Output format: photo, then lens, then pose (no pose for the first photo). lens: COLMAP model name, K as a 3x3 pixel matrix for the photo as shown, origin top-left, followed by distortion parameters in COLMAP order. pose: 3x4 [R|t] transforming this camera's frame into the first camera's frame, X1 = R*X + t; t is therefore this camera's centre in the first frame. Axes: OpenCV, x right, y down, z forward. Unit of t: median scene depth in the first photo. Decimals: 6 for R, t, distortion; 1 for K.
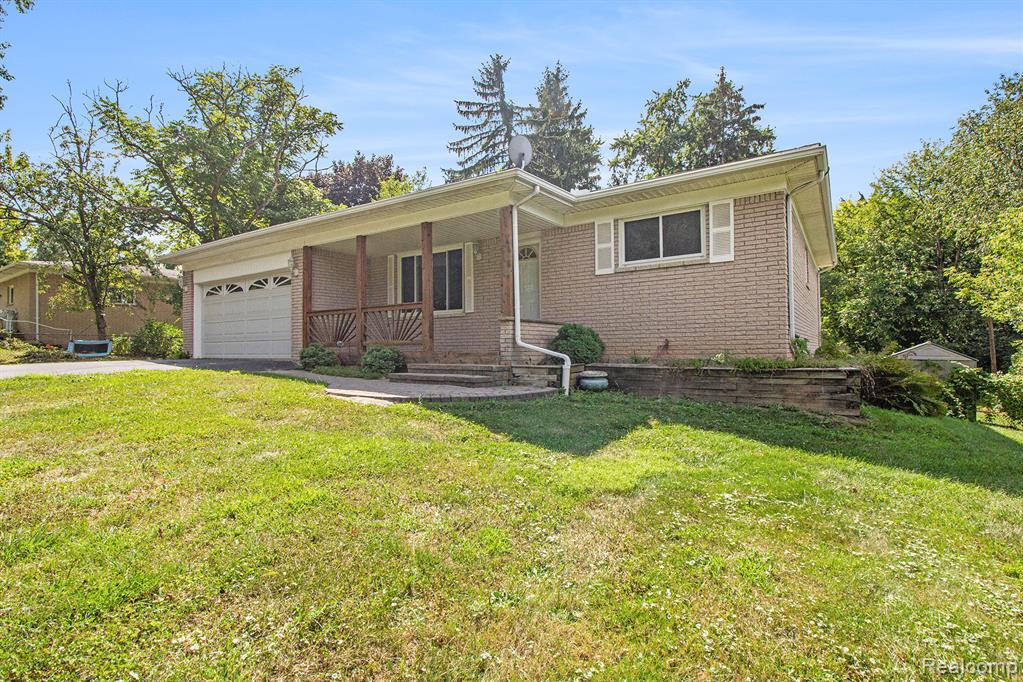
lens RADIAL K [[487.5, 0, 512.3], [0, 487.5, 339.3], [0, 0, 1]] dist [-0.000228, -0.000648]
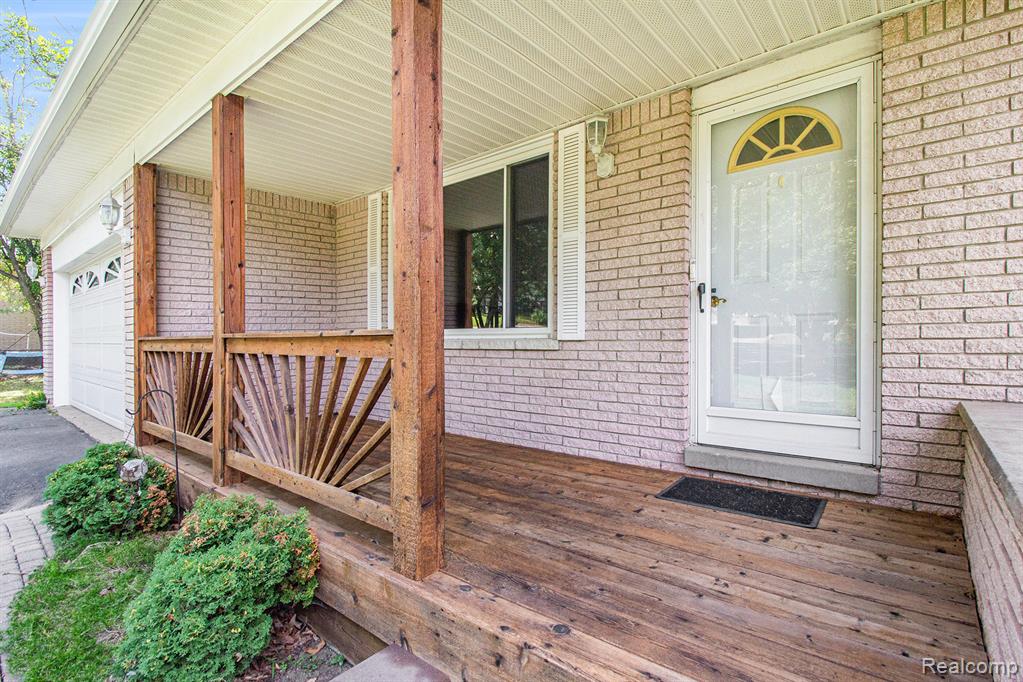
lens RADIAL K [[487.5, 0, 512.3], [0, 487.5, 339.3], [0, 0, 1]] dist [-0.000228, -0.000648]
pose [[0.990883, 0.007288, -0.134527, -0.082797], [-0.006555, 0.999961, 0.005891, -0.056559], [0.134565, -0.004955, 0.990892, 0.664535]]
